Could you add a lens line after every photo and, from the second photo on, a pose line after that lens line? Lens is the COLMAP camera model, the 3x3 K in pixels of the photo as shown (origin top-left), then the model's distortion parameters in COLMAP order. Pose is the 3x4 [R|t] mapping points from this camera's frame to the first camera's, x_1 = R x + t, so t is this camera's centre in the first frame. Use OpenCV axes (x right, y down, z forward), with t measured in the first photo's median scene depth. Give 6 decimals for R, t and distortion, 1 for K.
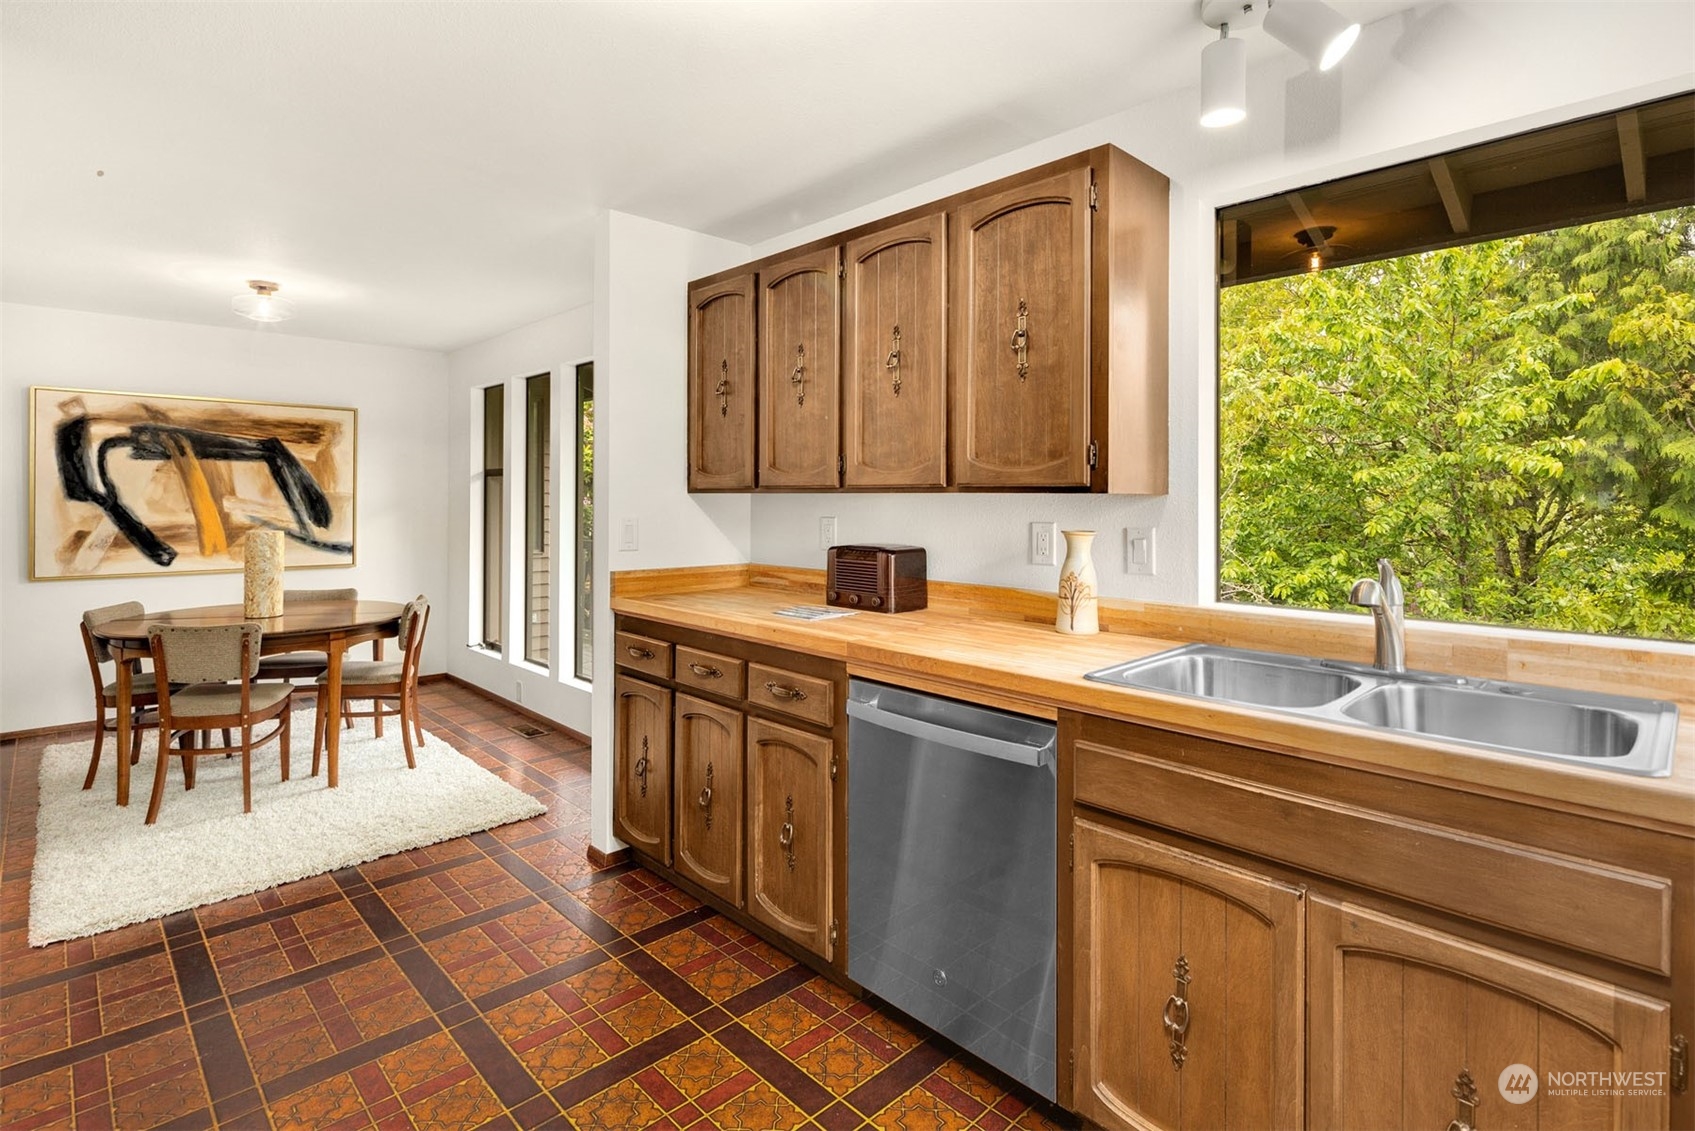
lens RADIAL K [[826.7, 0, 835.0], [0, 826.7, 492.6], [0, 0, 1]] dist [-0.001949, -0.002139]
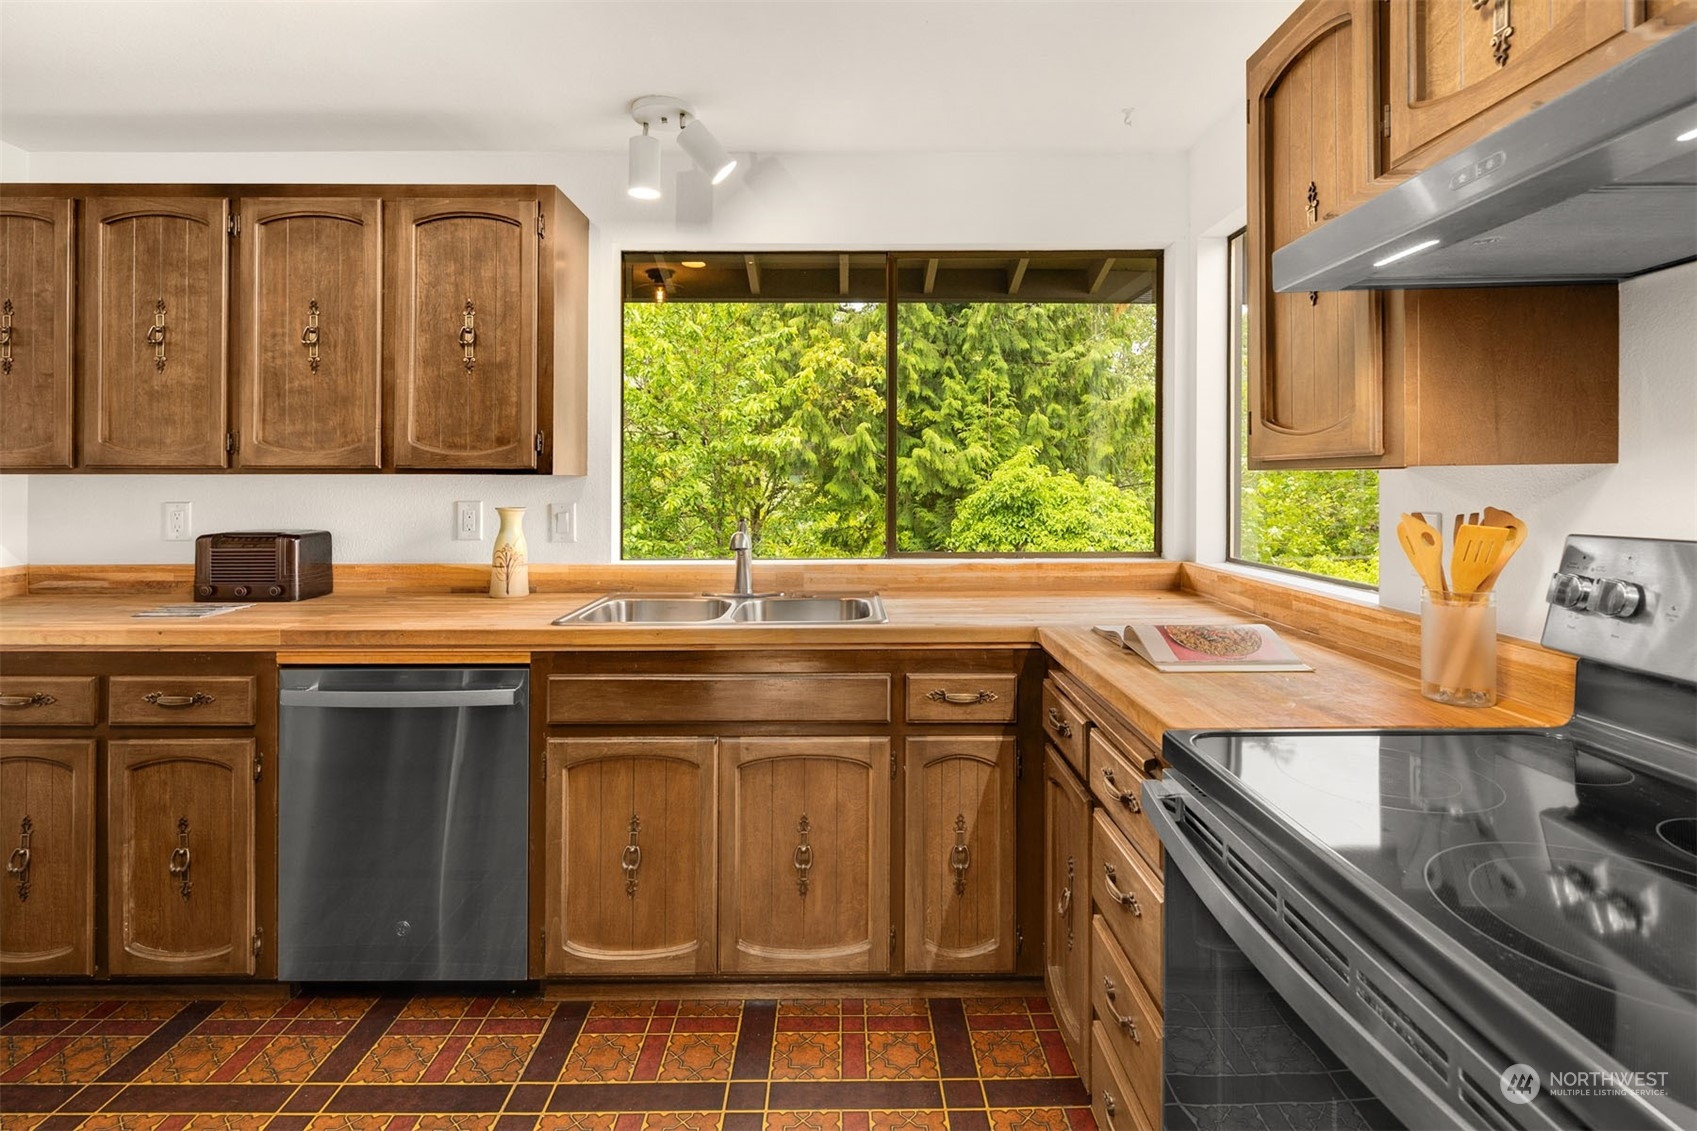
lens RADIAL K [[827.7, 0, 836.0], [0, 827.7, 492.5], [0, 0, 1]] dist [-0.001949, -0.002139]
pose [[0.692603, -0.015045, 0.721162, -0.217889], [-0.001945, 0.999740, 0.022725, -0.001266], [-0.721316, -0.017142, 0.692394, -0.117937]]
